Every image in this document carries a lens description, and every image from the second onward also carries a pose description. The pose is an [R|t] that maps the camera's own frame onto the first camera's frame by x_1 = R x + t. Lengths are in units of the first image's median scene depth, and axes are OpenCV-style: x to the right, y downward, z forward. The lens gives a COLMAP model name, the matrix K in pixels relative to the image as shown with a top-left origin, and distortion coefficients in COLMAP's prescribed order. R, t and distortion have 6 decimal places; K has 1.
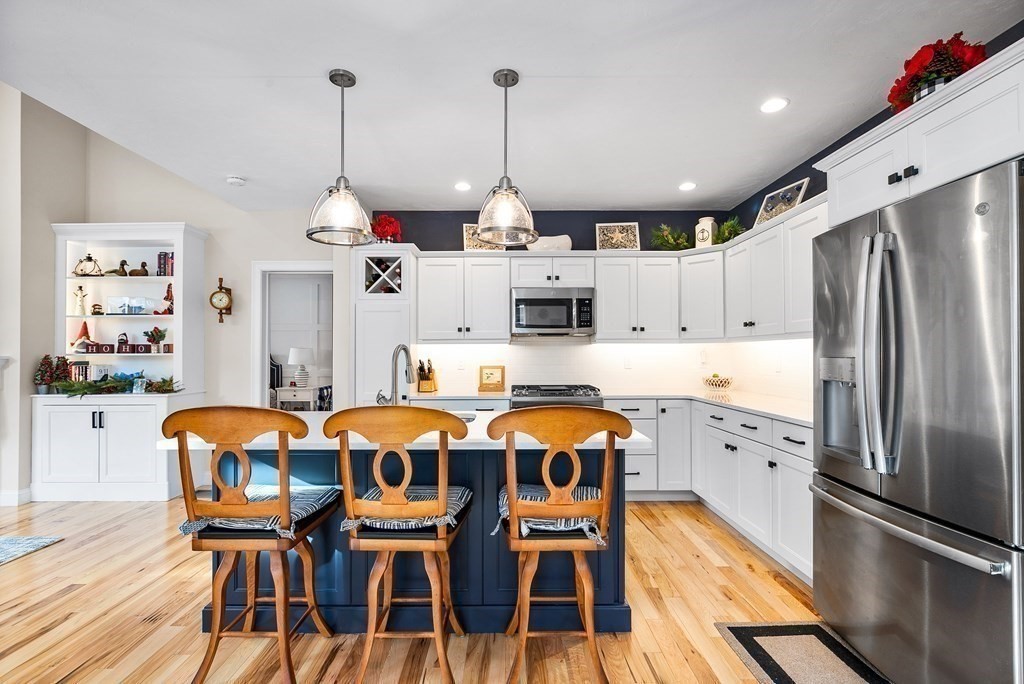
lens RADIAL K [[466.4, 0, 514.3], [0, 466.4, 347.6], [0, 0, 1]] dist [-0.012973, 0.000921]
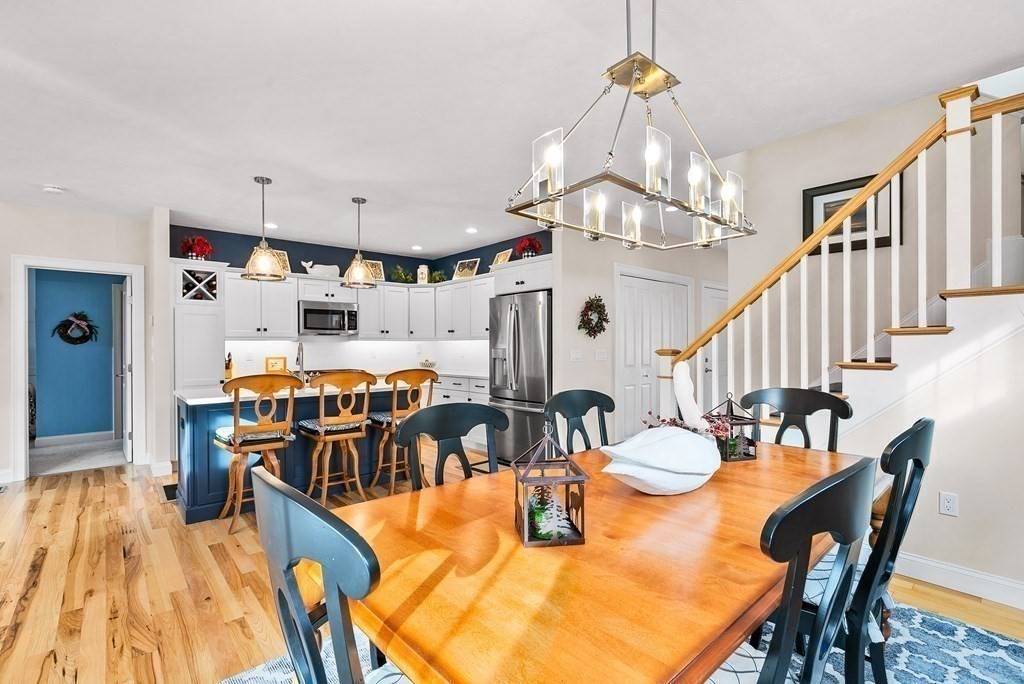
lens RADIAL K [[466.4, 0, 514.3], [0, 466.4, 347.6], [0, 0, 1]] dist [-0.012973, 0.000921]
pose [[0.752264, -0.003147, 0.658855, -0.447737], [-0.005472, 0.999924, 0.011023, -0.006842], [-0.658839, -0.011897, 0.752189, -0.473159]]
